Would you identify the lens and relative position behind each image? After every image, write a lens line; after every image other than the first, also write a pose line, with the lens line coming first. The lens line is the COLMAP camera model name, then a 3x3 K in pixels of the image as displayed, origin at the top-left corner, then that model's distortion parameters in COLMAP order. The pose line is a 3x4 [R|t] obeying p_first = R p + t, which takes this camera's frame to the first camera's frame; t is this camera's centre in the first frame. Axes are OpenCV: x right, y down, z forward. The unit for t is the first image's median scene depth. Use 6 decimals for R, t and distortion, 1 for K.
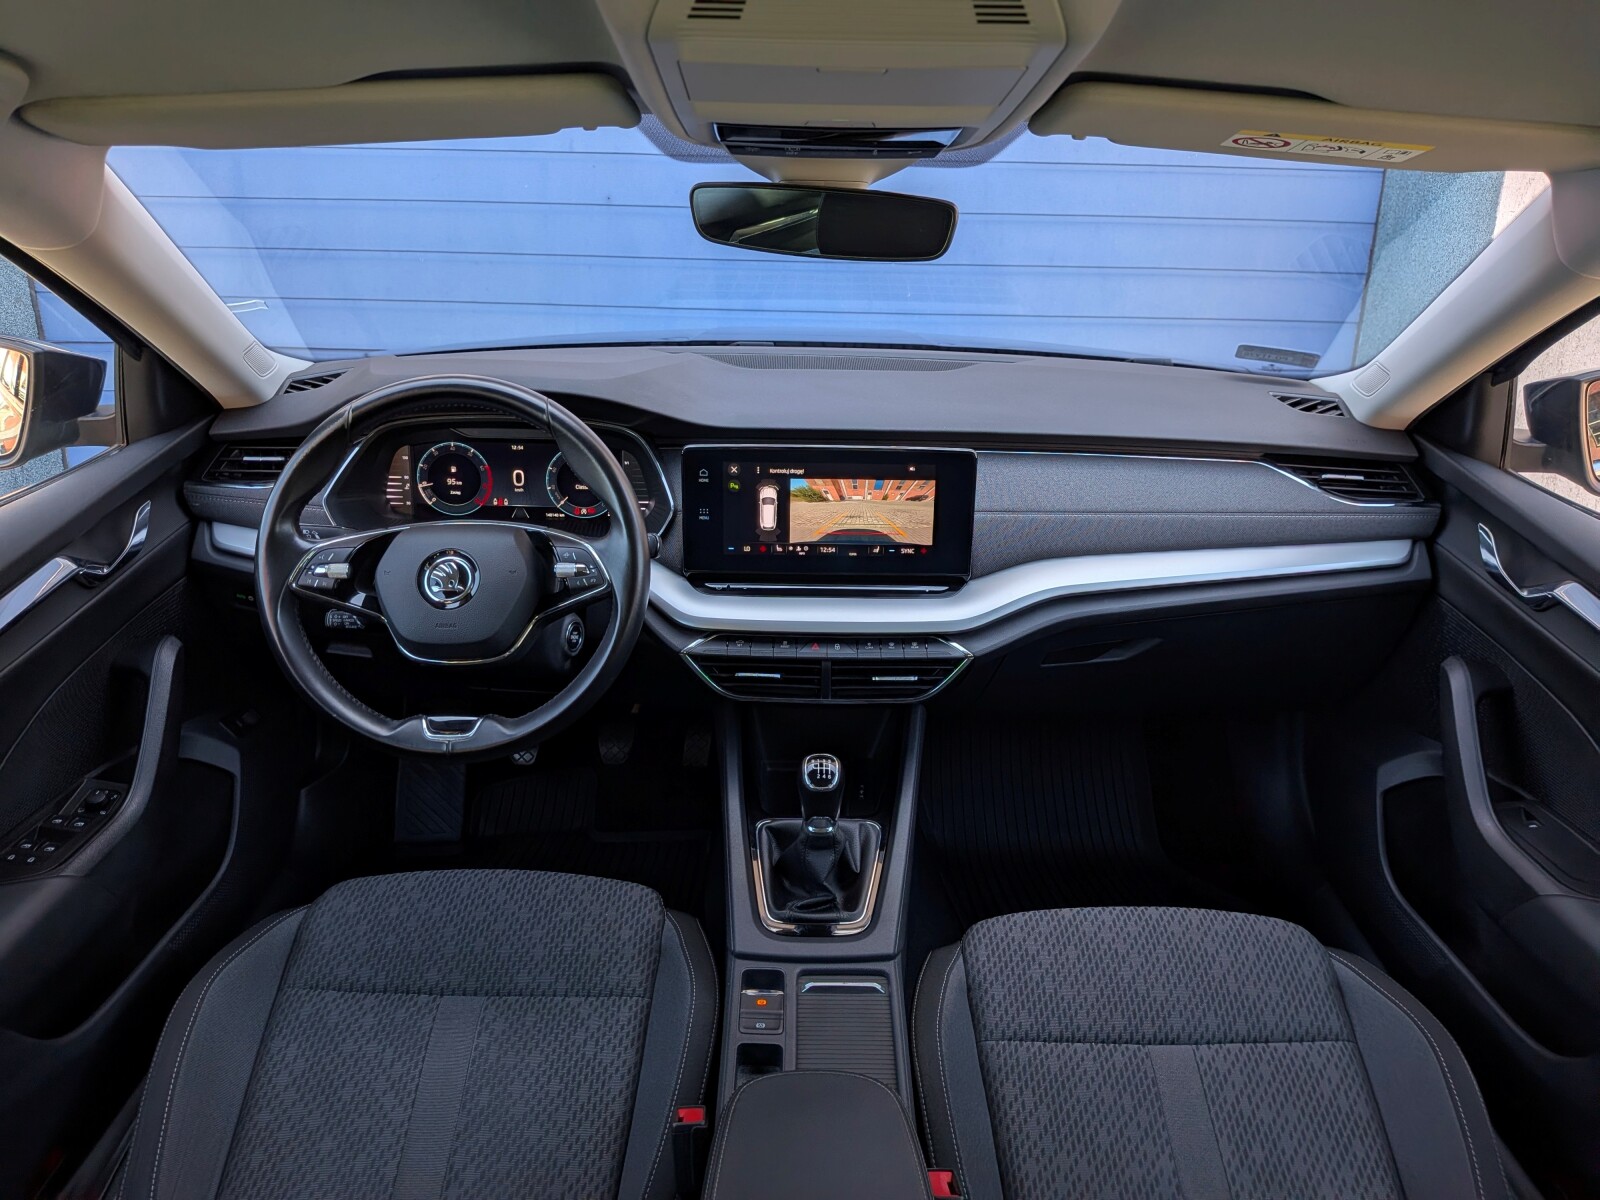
lens RADIAL K [[1161.4, 0, 808.5], [0, 1161.4, 593.1], [0, 0, 1]] dist [0.059333, -0.117835]
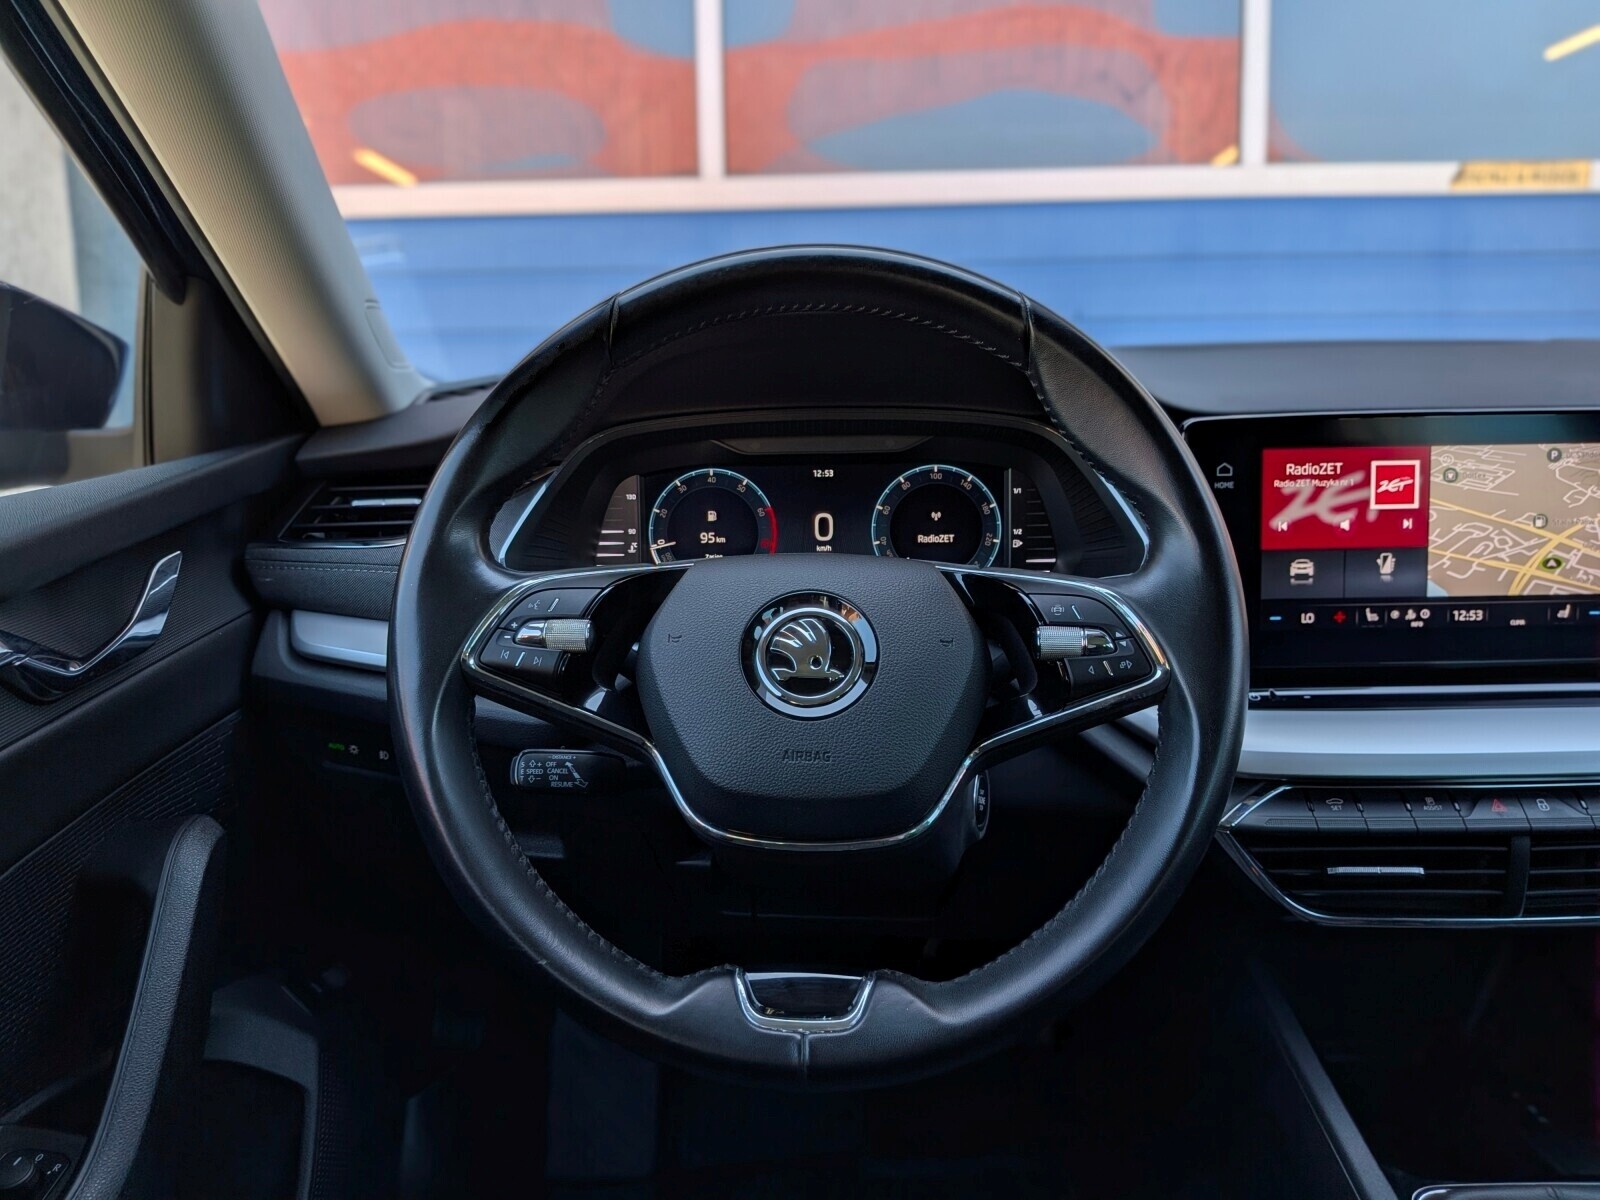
lens RADIAL K [[1161.4, 0, 803.2], [0, 1161.4, 600.2], [0, 0, 1]] dist [0.059333, -0.117835]
pose [[0.998565, -0.033223, -0.041991, -0.260878], [0.024795, 0.981986, -0.187321, 0.046427], [0.047458, 0.186011, 0.981401, 0.497600]]
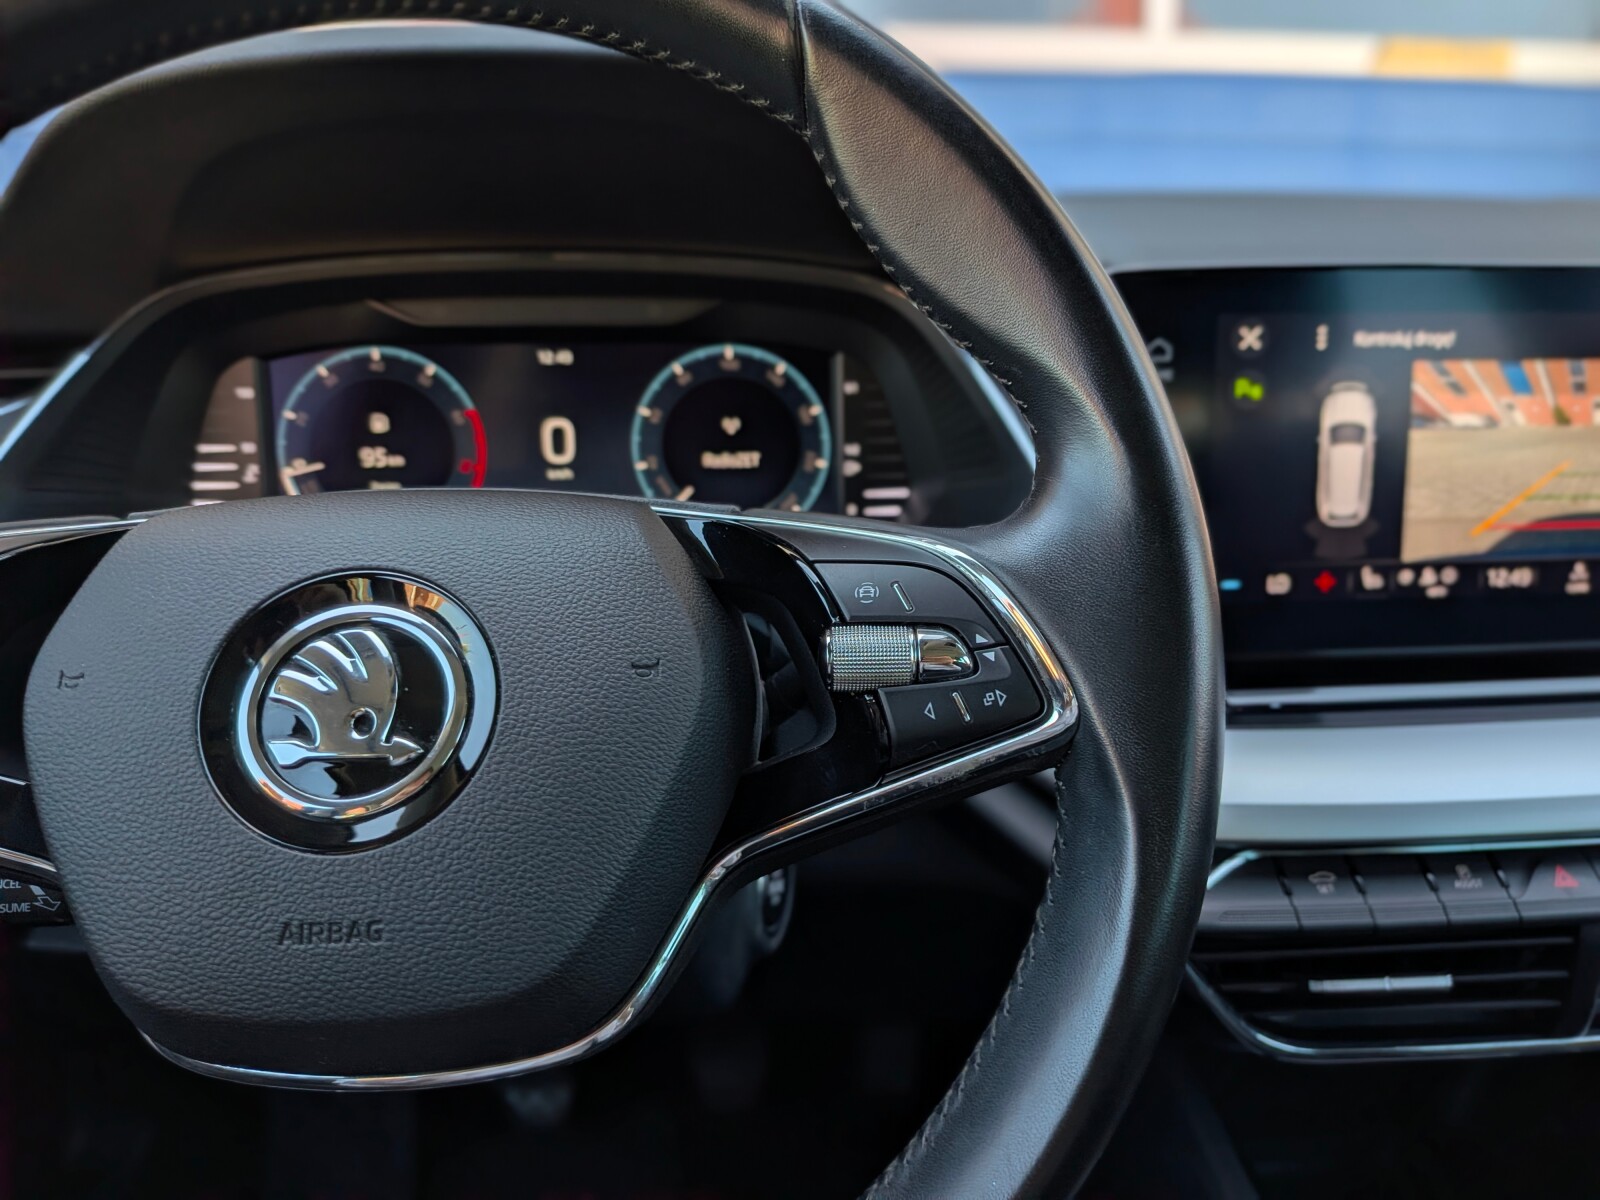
lens RADIAL K [[1161.4, 0, 831.7], [0, 1161.4, 605.9], [0, 0, 1]] dist [0.059333, -0.117835]
pose [[0.996916, -0.043511, 0.065303, -0.208498], [0.050589, 0.992535, -0.110974, -0.001347], [-0.059987, 0.113936, 0.991675, 0.698480]]
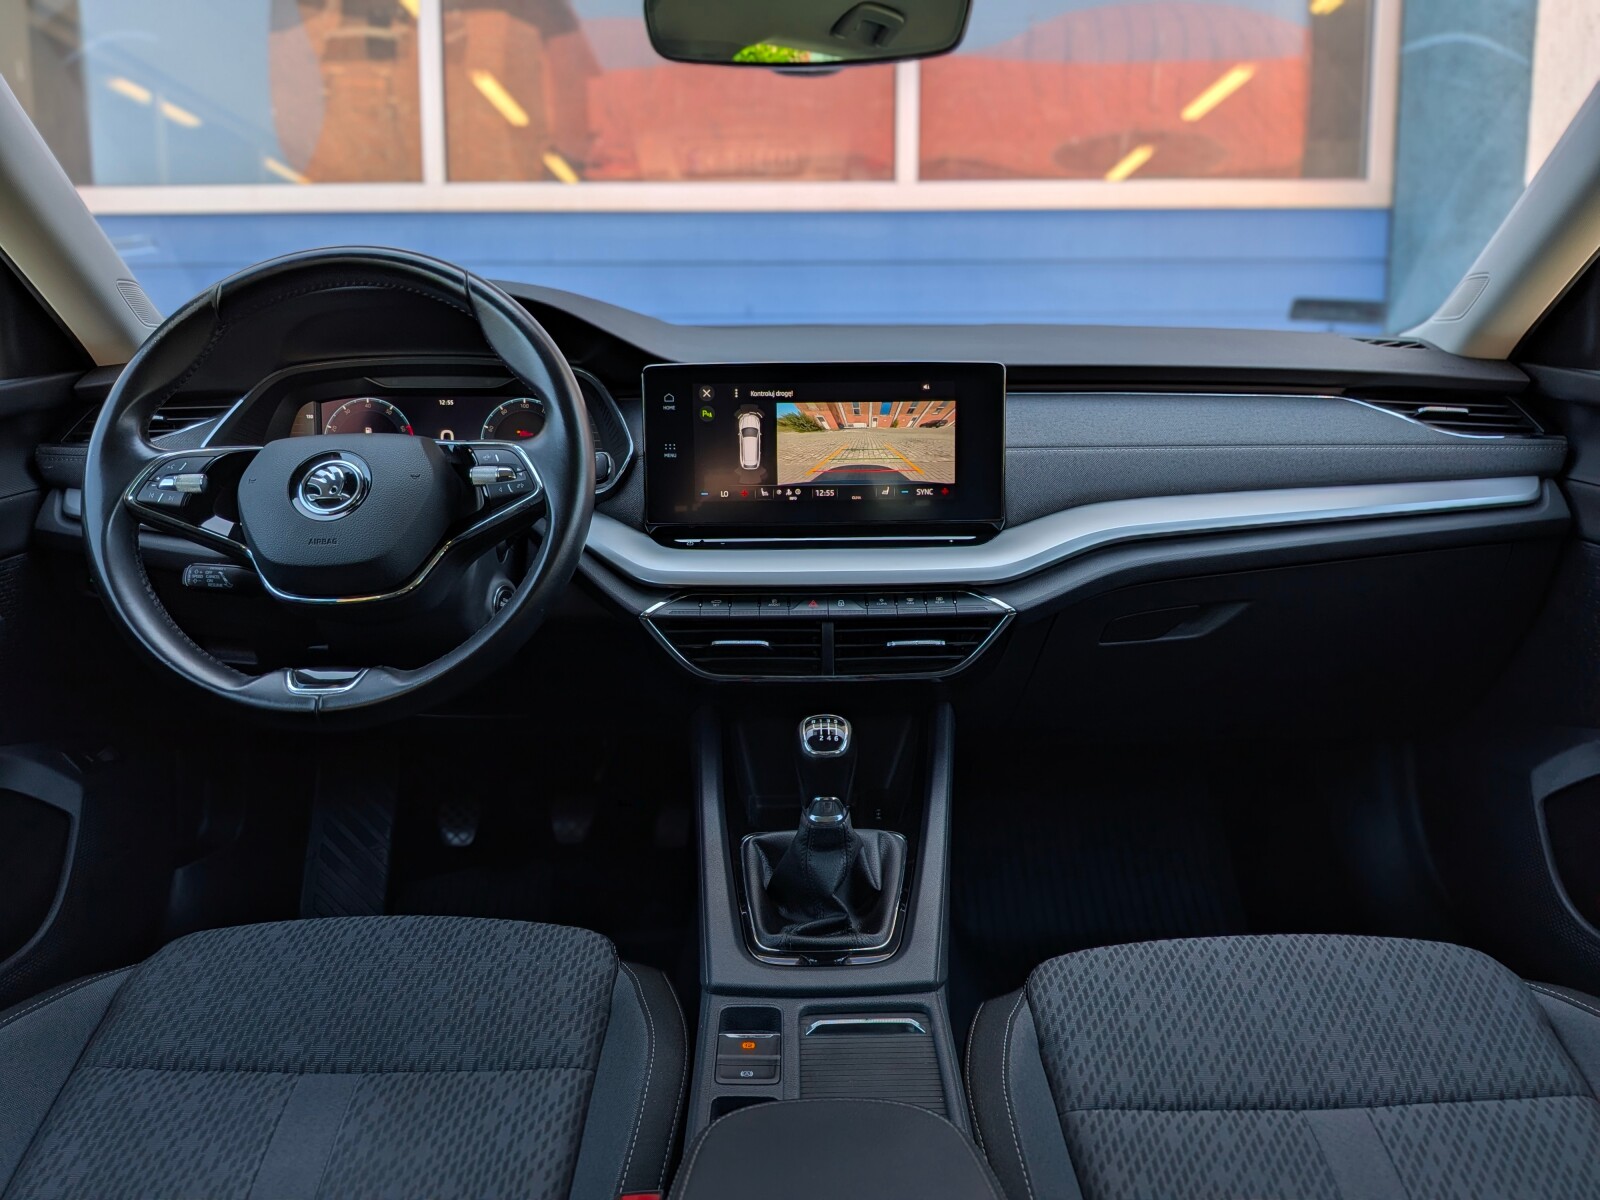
lens RADIAL K [[1161.4, 0, 810.1], [0, 1161.4, 593.7], [0, 0, 1]] dist [0.059333, -0.117835]
pose [[0.999630, -0.026210, 0.007276, -0.001552], [0.027116, 0.981376, -0.190175, 0.189375], [-0.002156, 0.190302, 0.981723, 0.232618]]
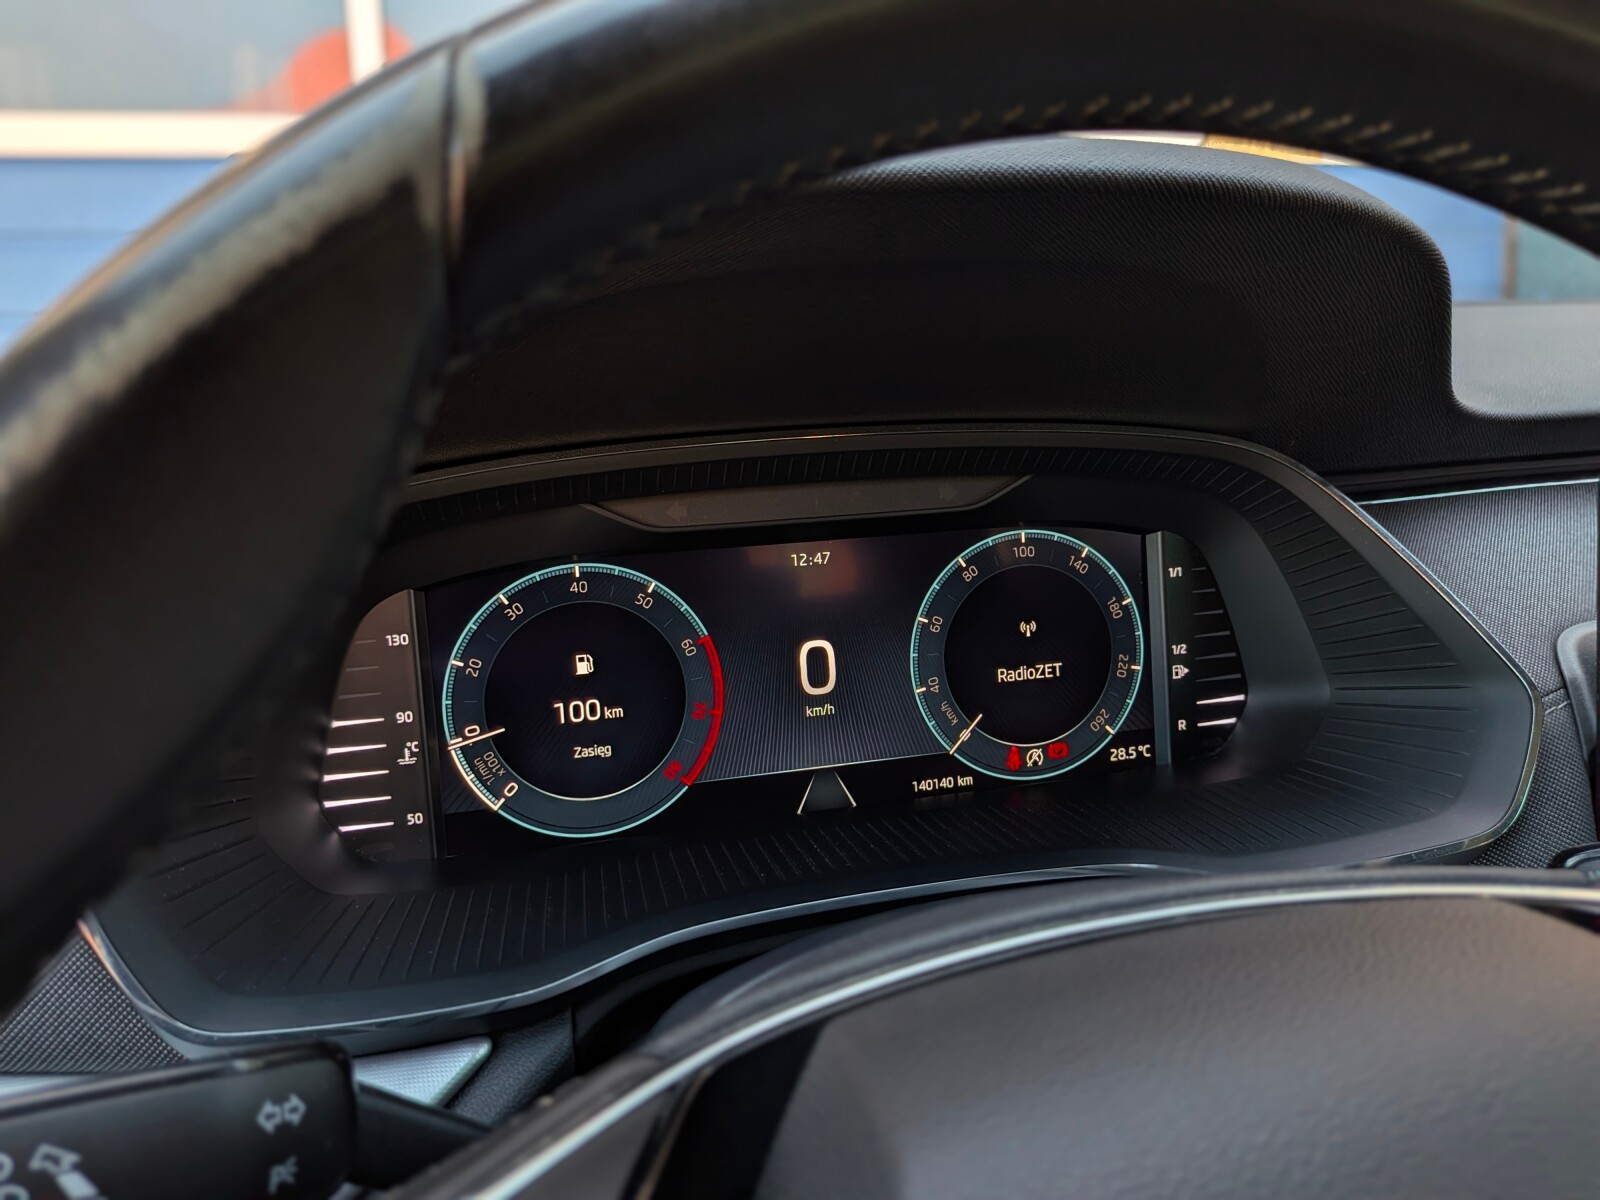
lens RADIAL K [[1161.4, 0, 808.9], [0, 1161.4, 594.1], [0, 0, 1]] dist [0.059333, -0.117835]
pose [[0.965622, -0.102810, 0.238754, -0.348109], [0.147689, 0.972808, -0.178416, -0.073622], [-0.213919, 0.207544, 0.954549, 0.808177]]
